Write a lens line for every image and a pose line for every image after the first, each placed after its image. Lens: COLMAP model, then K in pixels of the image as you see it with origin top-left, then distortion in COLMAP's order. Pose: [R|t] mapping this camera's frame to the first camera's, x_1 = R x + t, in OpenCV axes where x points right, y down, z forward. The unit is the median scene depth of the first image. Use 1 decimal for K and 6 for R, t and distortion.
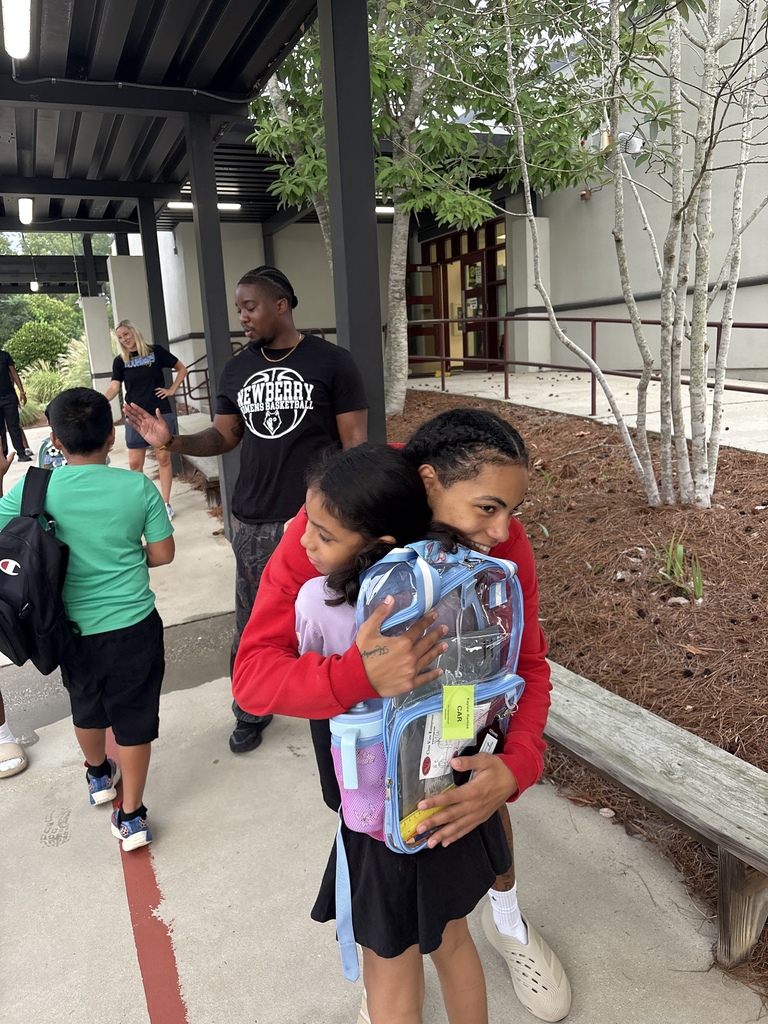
lens RADIAL K [[779.6, 0, 389.6], [0, 779.6, 508.0], [0, 0, 1]] dist [0.001058, -0.003784]
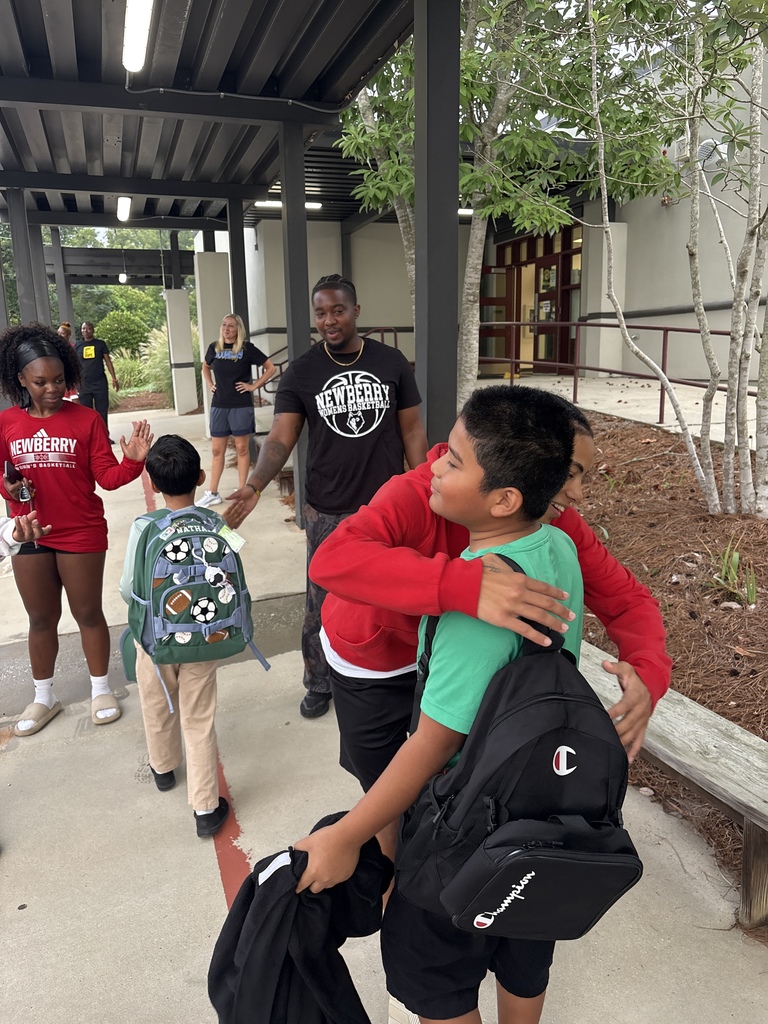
lens RADIAL K [[780.7, 0, 384.0], [0, 780.7, 512.0], [0, 0, 1]] dist [-0.001953, 0.005588]
pose [[0.995140, 0.051193, -0.084115, -0.004298], [-0.050578, 0.998676, 0.009429, 0.004364], [0.084487, -0.005129, 0.996411, -0.037914]]
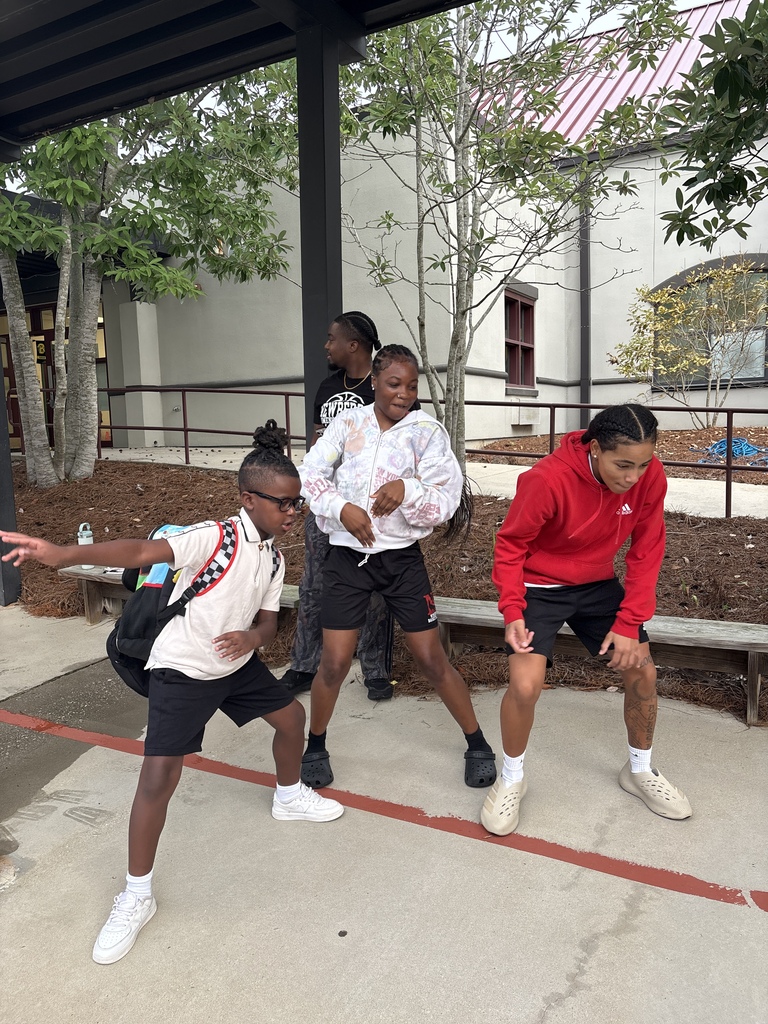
lens RADIAL K [[778.3, 0, 382.2], [0, 778.3, 507.9], [0, 0, 1]] dist [0.048863, 0.002673]
pose [[0.810209, -0.029532, 0.585397, -0.337620], [0.097681, 0.991567, -0.085171, 0.045605], [-0.577945, 0.126188, 0.806261, 0.000272]]
